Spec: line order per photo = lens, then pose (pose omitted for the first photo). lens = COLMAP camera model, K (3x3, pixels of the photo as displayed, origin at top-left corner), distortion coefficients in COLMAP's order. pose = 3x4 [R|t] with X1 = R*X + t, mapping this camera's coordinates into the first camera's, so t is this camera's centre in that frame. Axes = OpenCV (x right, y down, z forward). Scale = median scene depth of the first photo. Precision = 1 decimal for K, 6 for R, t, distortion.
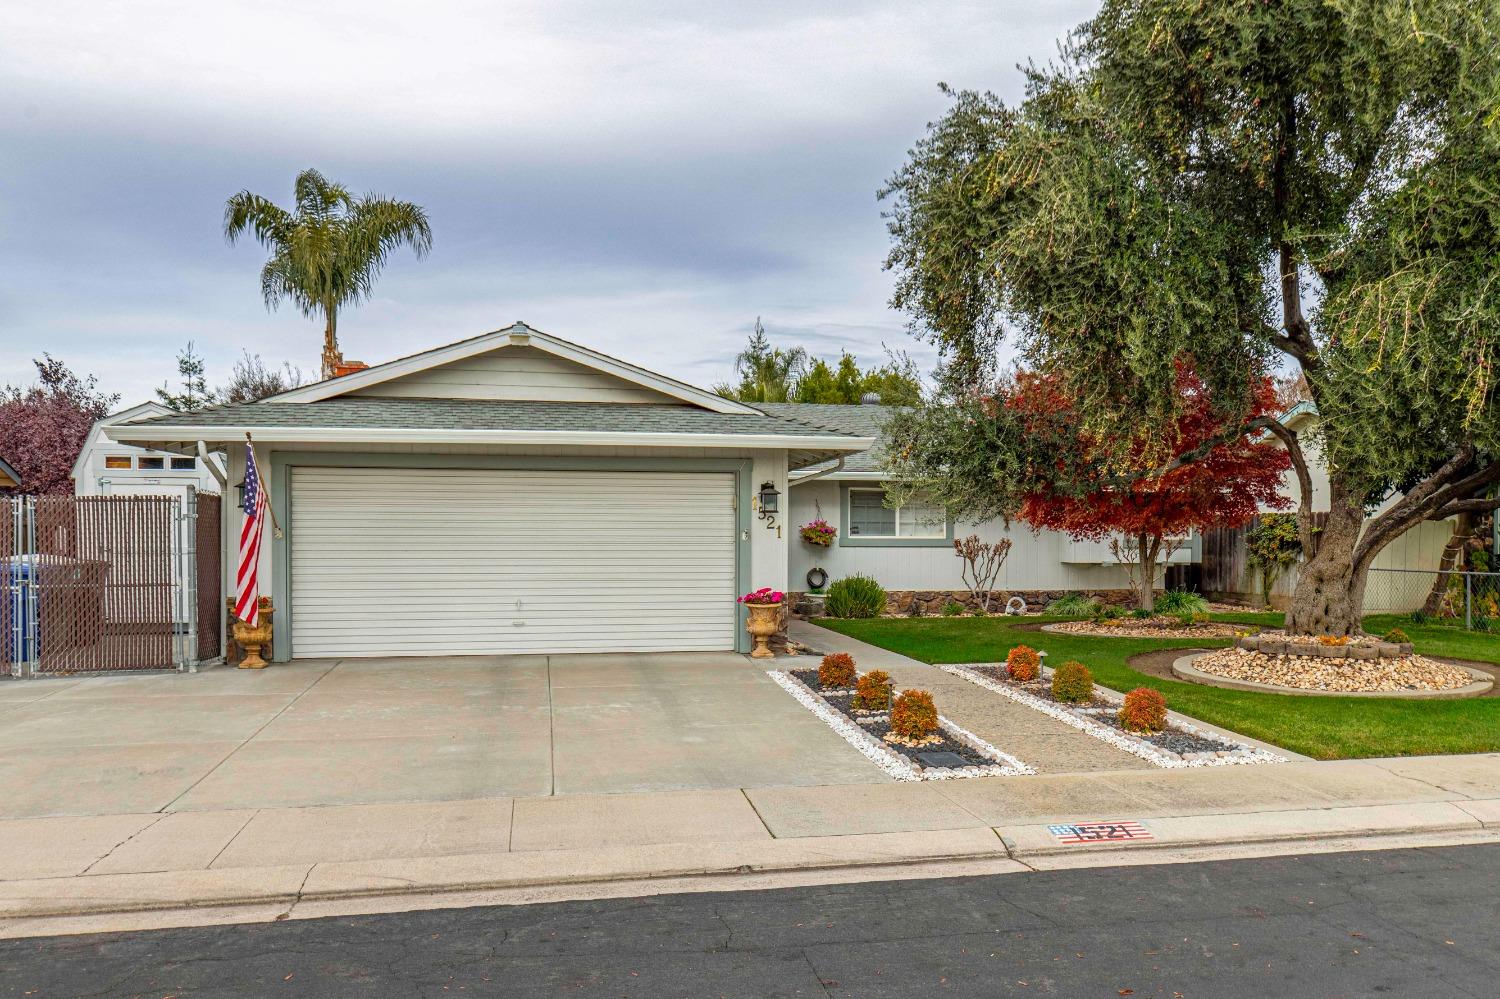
lens RADIAL K [[1139.3, 0, 748.2], [0, 1139.3, 505.5], [0, 0, 1]] dist [0.004868, -0.004489]
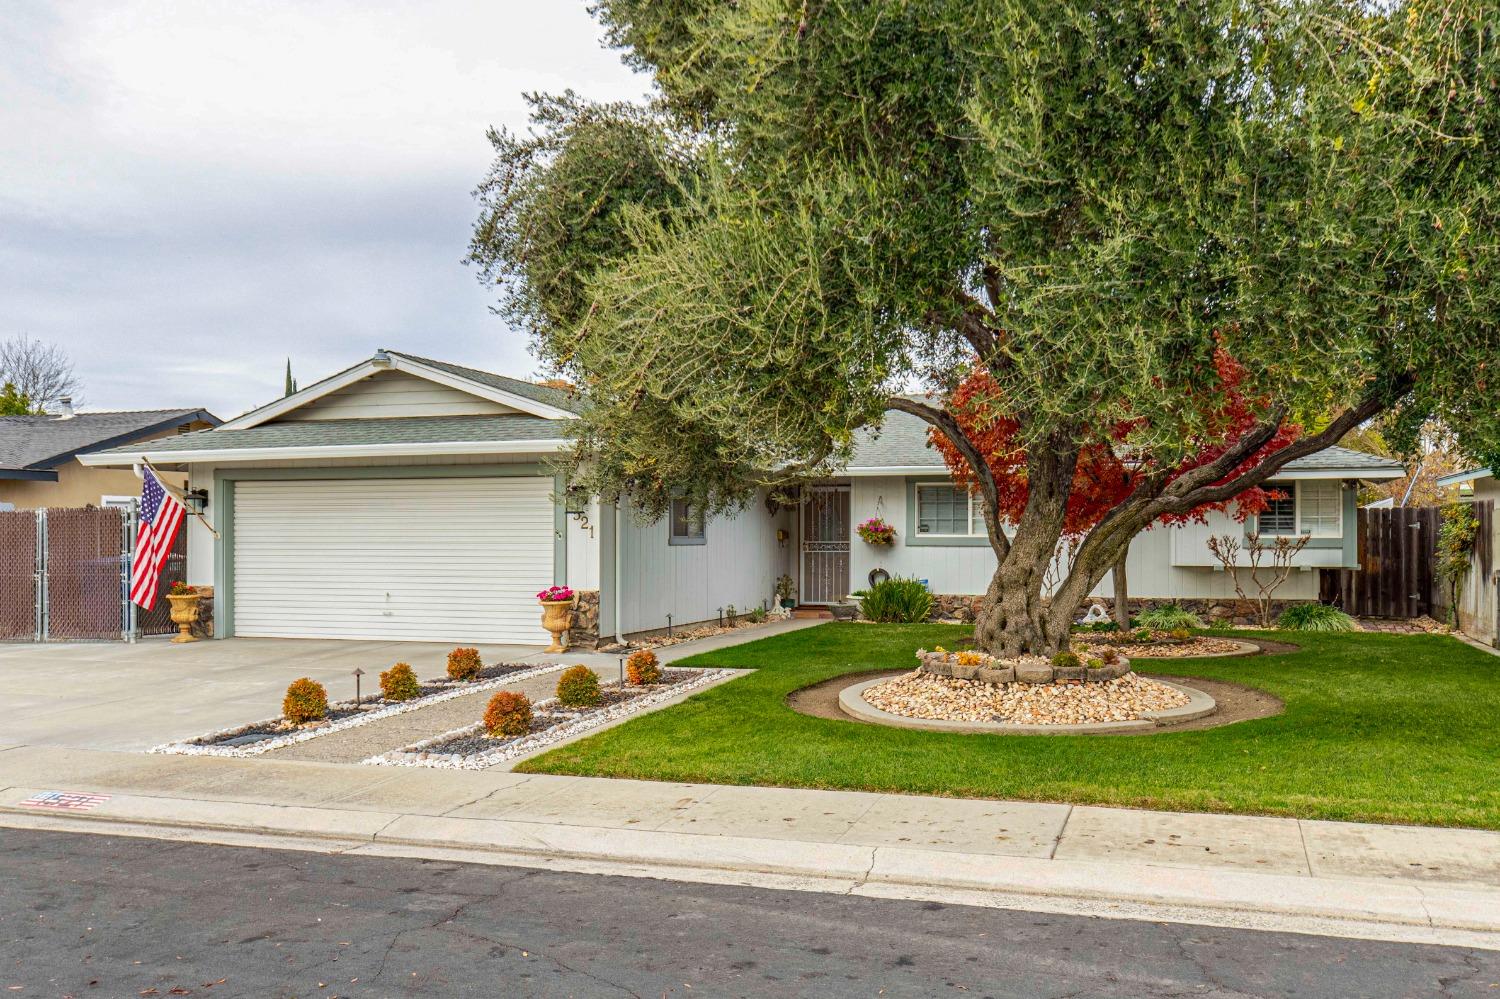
lens RADIAL K [[1167.6, 0, 749.8], [0, 1167.6, 508.9], [0, 0, 1]] dist [0.001017, -0.000412]
pose [[0.886242, -0.012859, -0.463044, 0.681879], [0.015307, 0.999882, 0.001530, 0.002627], [0.462970, -0.008444, 0.886334, 0.135676]]
